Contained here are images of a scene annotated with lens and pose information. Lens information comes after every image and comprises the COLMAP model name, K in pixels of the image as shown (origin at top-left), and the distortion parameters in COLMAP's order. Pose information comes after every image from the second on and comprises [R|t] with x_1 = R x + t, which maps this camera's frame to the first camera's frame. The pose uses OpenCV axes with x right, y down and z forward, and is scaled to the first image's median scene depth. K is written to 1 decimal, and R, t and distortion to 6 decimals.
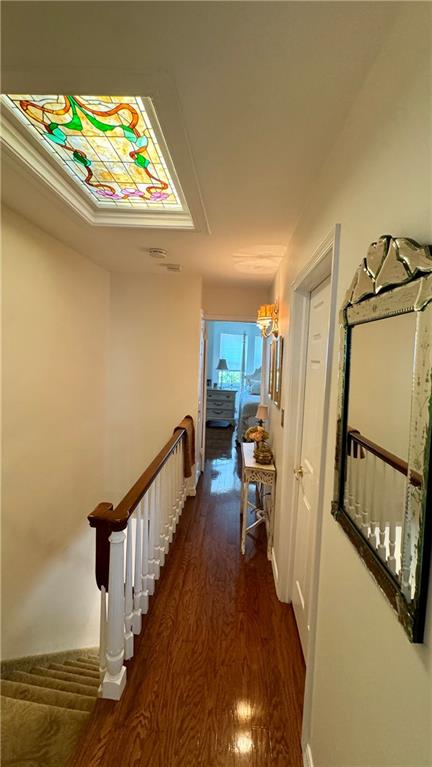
lens RADIAL K [[308.9, 0, 215.9], [0, 308.9, 379.9], [0, 0, 1]] dist [-0.000962, -0.000300]
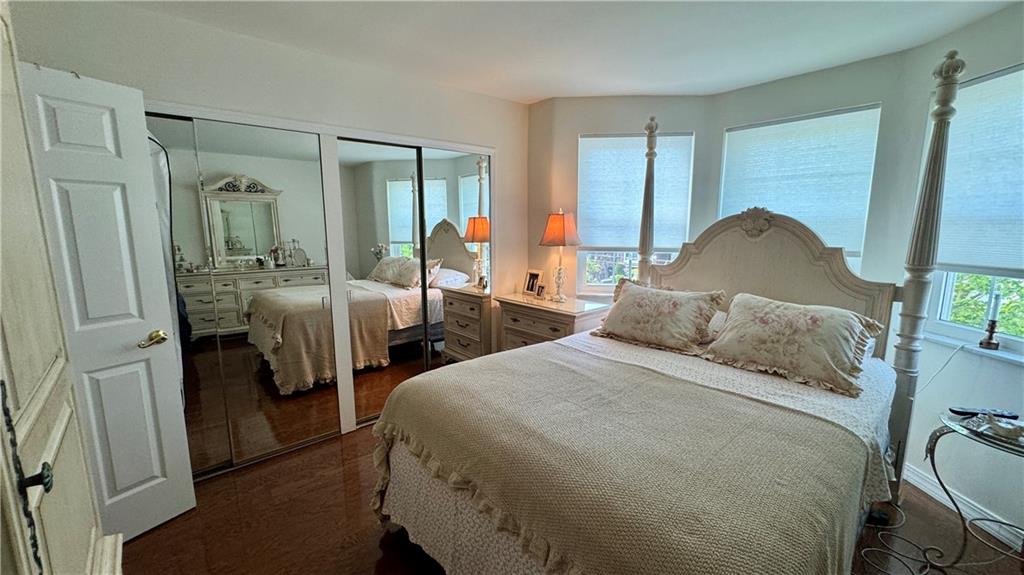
lens RADIAL K [[412.4, 0, 510.4], [0, 412.4, 289.2], [0, 0, 1]] dist [-0.000962, -0.000300]
pose [[0.695090, 0.072726, -0.715234, 1.150275], [-0.024224, 0.996674, 0.077802, -0.075249], [0.718514, -0.036754, 0.694541, 2.414392]]
